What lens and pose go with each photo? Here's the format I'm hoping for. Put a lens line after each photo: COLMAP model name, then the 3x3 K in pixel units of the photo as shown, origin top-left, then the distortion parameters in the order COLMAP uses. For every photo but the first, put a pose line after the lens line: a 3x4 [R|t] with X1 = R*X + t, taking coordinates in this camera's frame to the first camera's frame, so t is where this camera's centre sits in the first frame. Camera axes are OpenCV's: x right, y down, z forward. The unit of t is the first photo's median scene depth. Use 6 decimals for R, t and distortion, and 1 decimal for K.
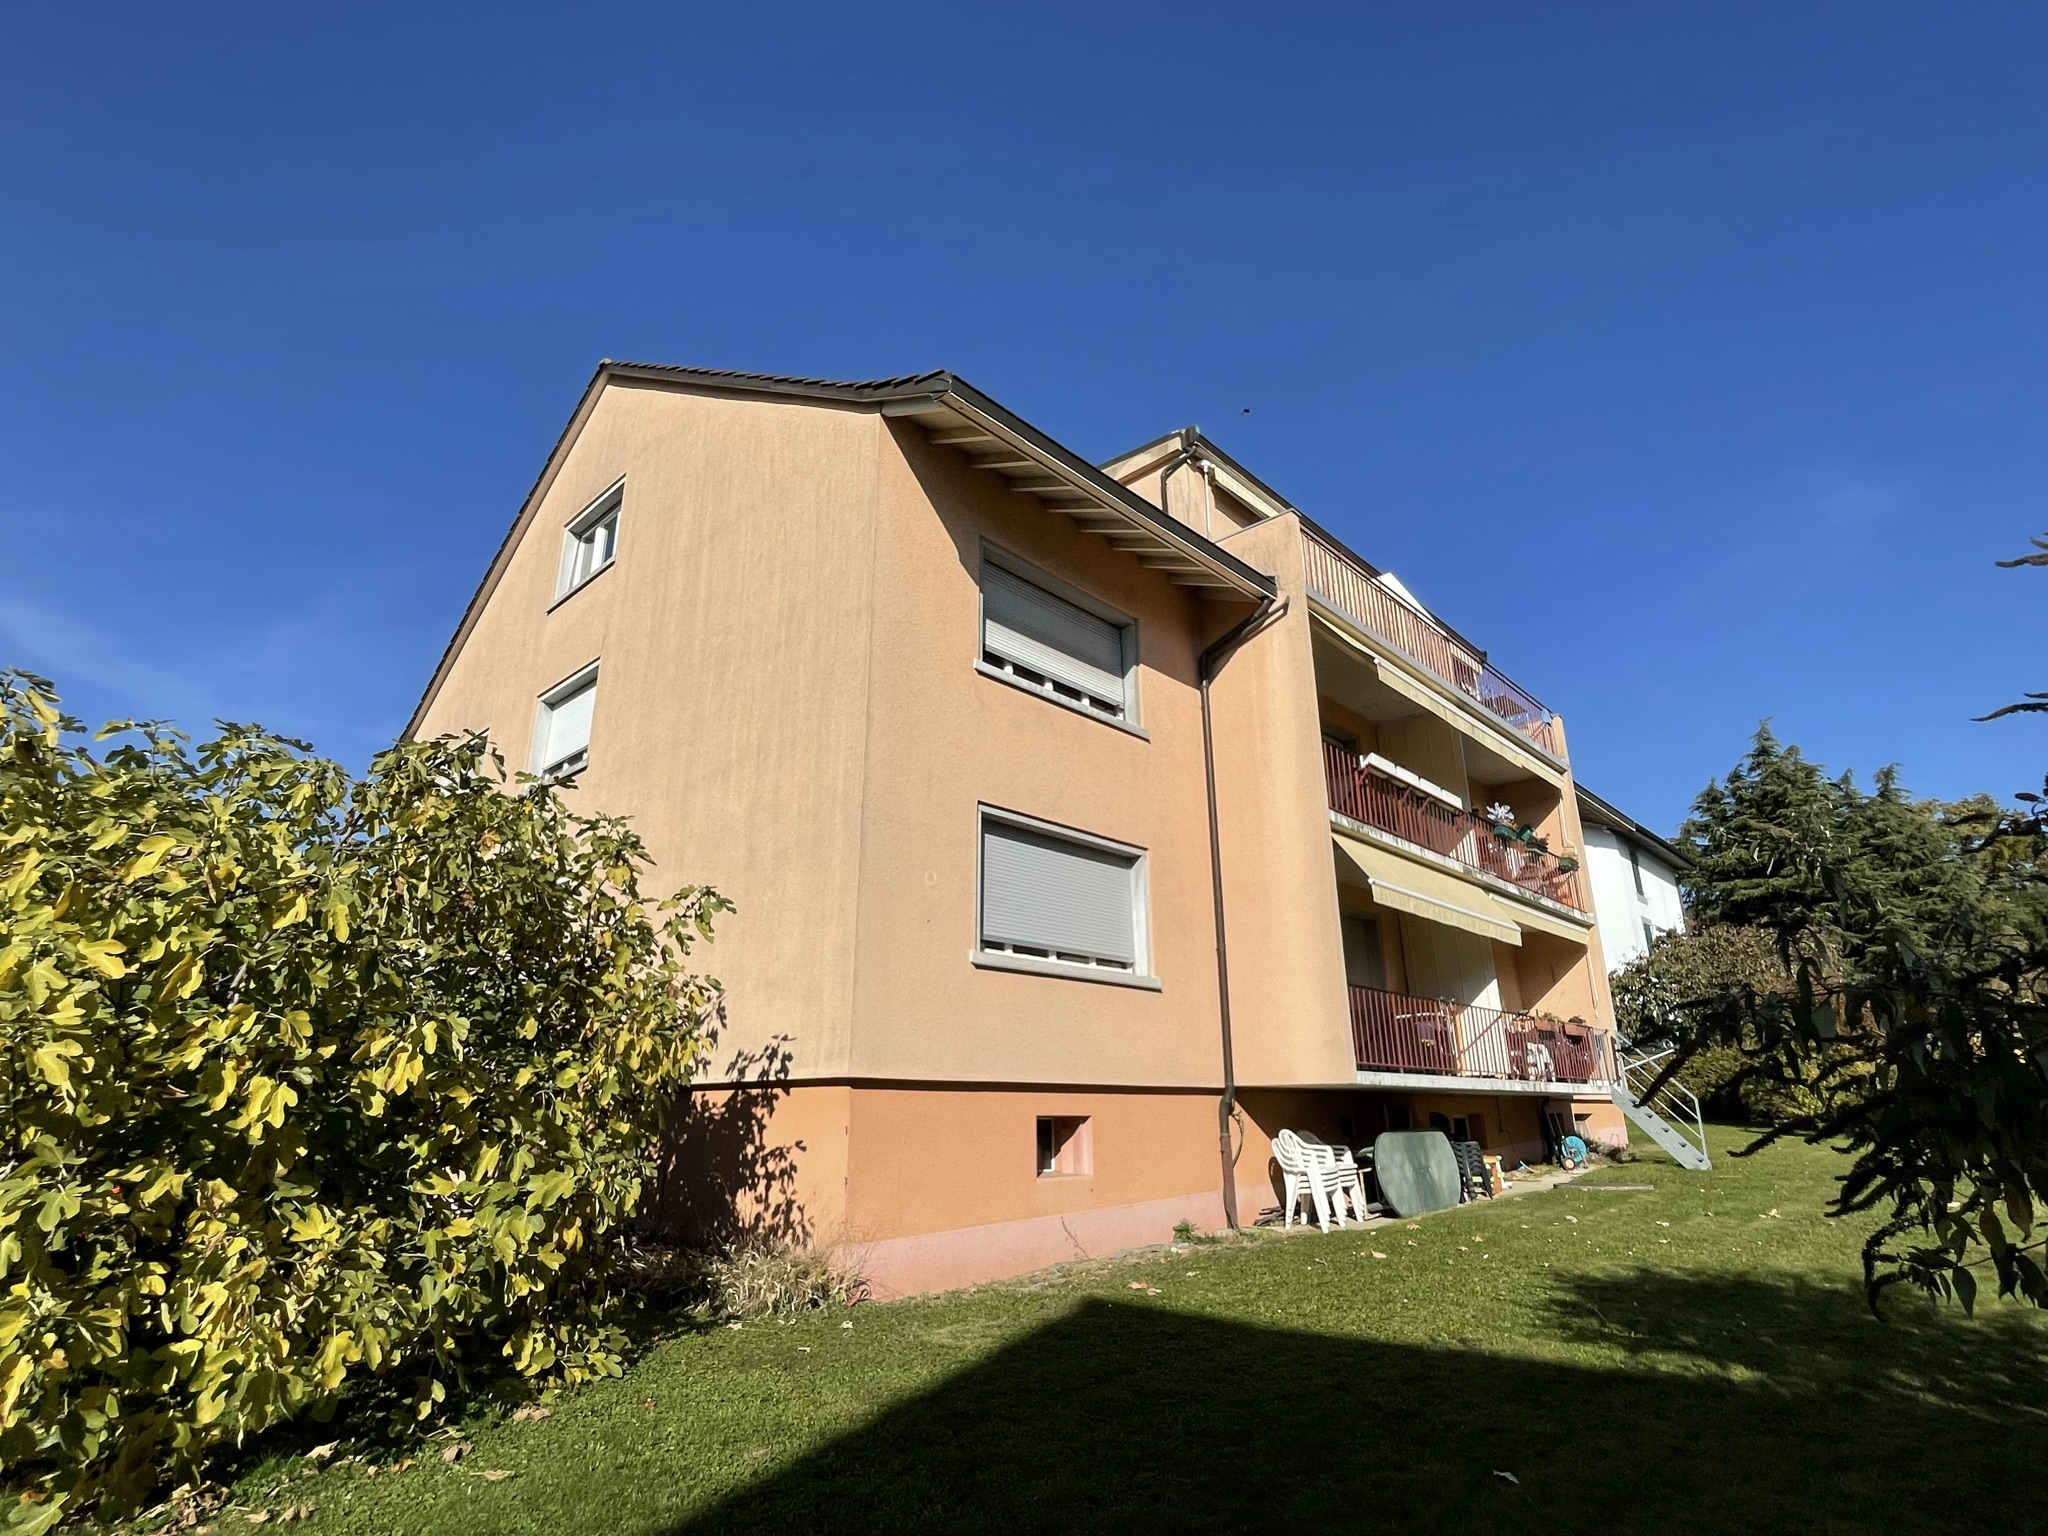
lens RADIAL K [[1027.7, 0, 1024.0], [0, 1027.7, 768.0], [0, 0, 1]] dist [-0.001552, -0.000571]
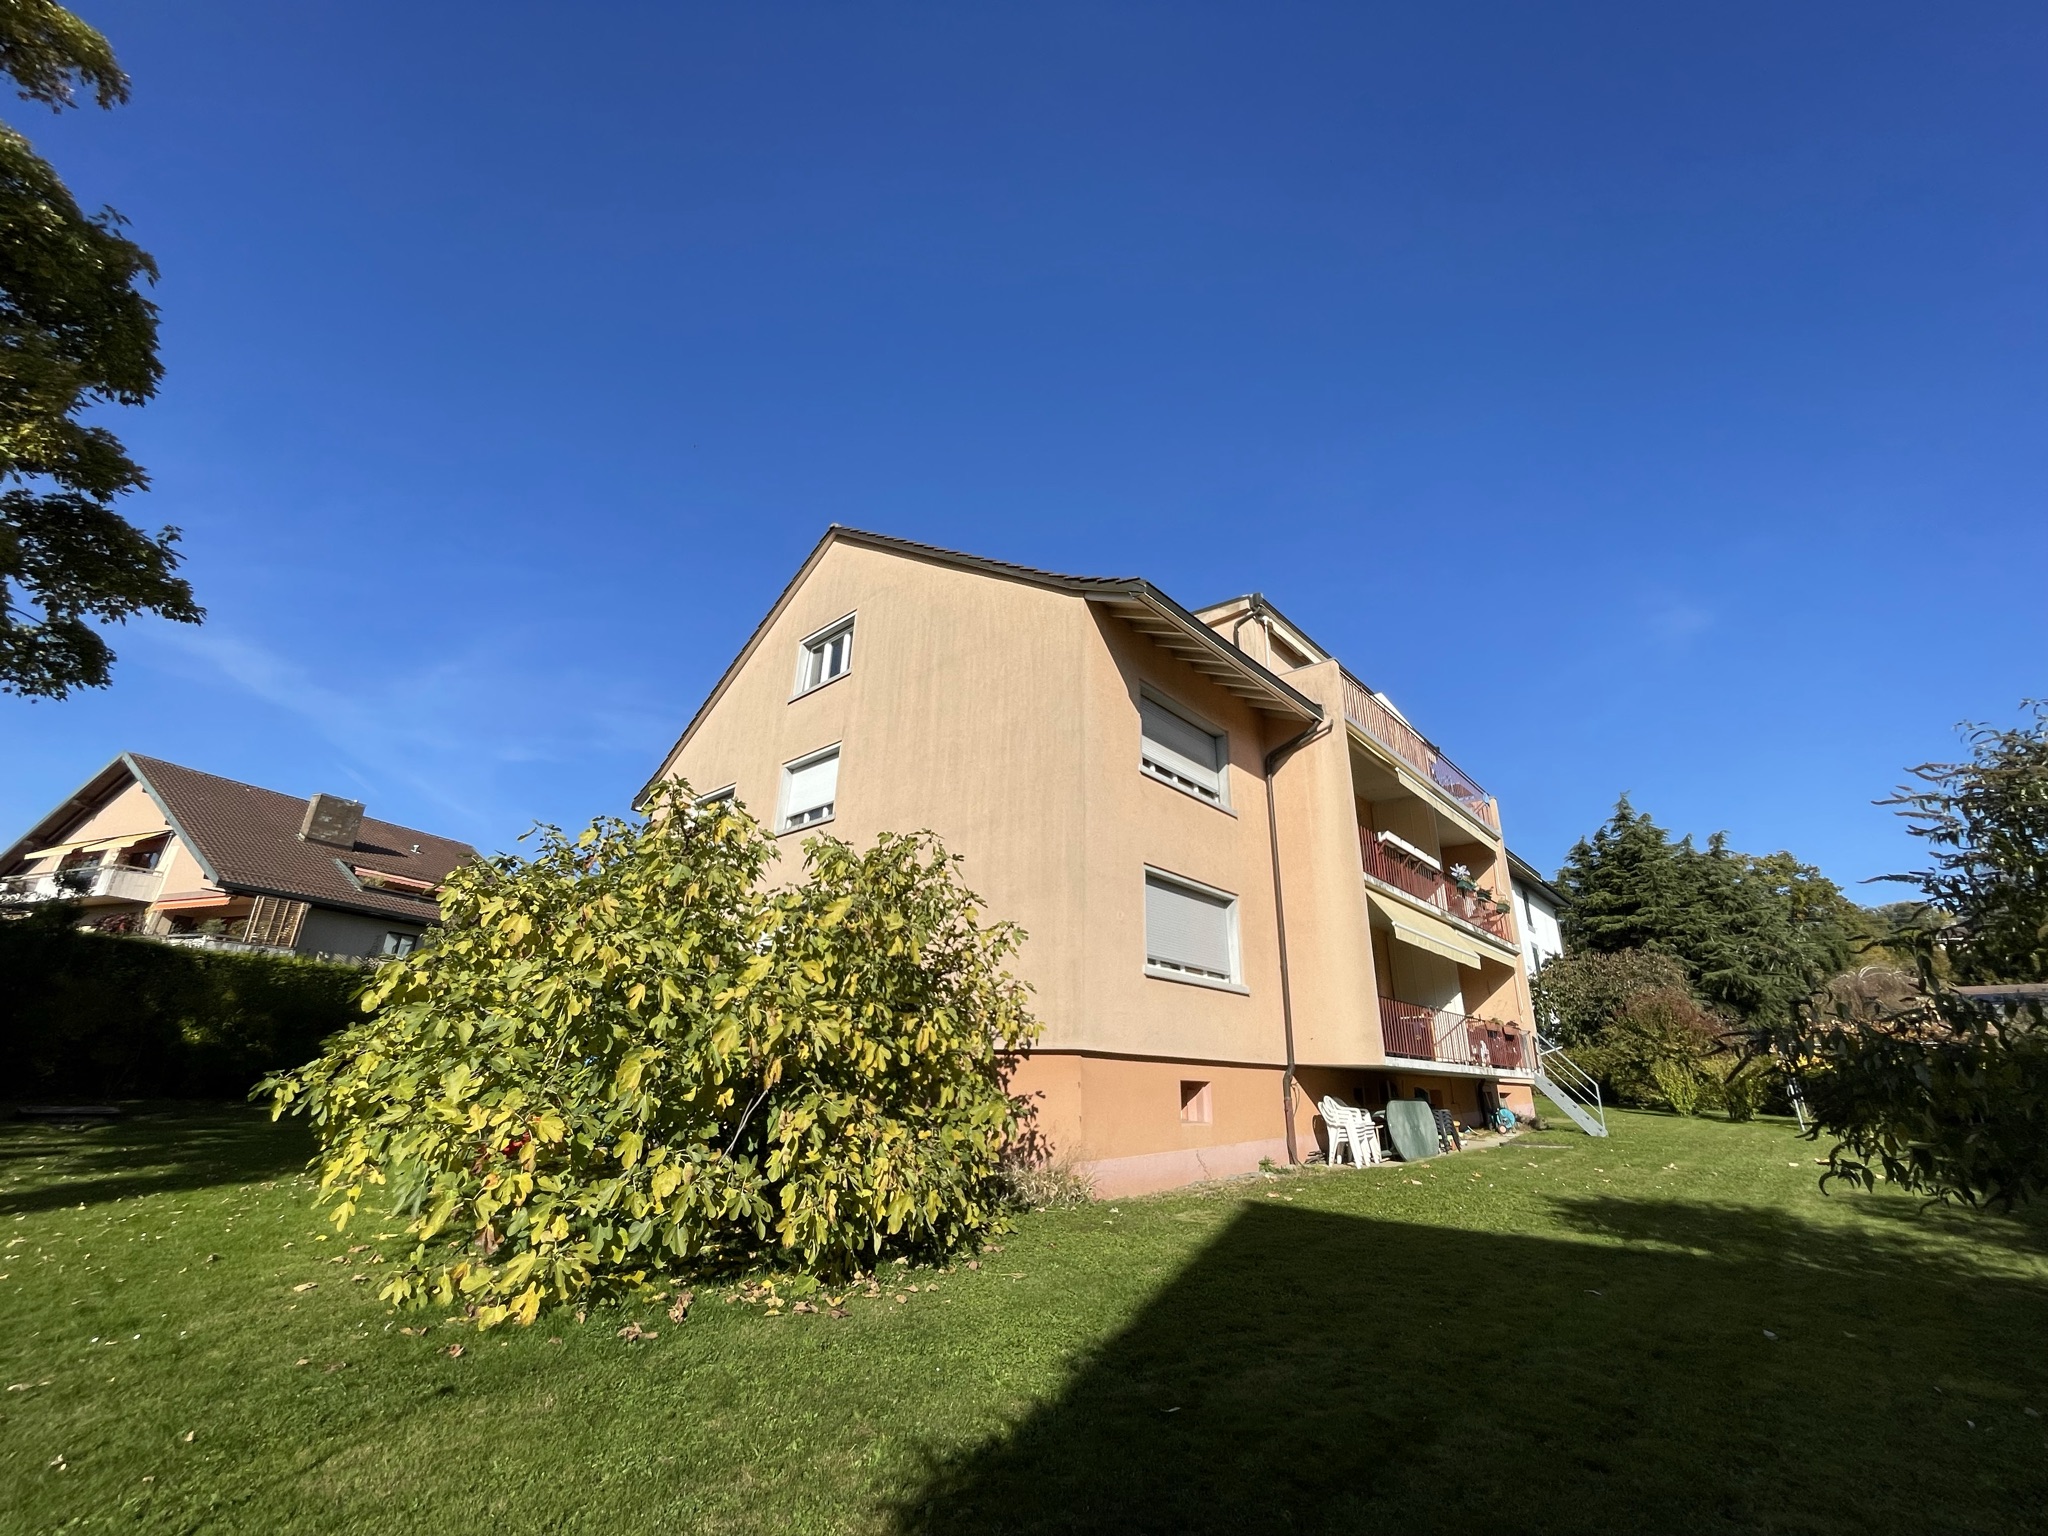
lens RADIAL K [[826.2, 0, 1024.0], [0, 826.2, 768.0], [0, 0, 1]] dist [-0.002120, -0.000285]
pose [[0.999216, 0.038549, 0.008997, -0.181637], [-0.038205, 0.998631, -0.035718, -0.042379], [-0.010362, 0.035346, 0.999321, -0.146303]]
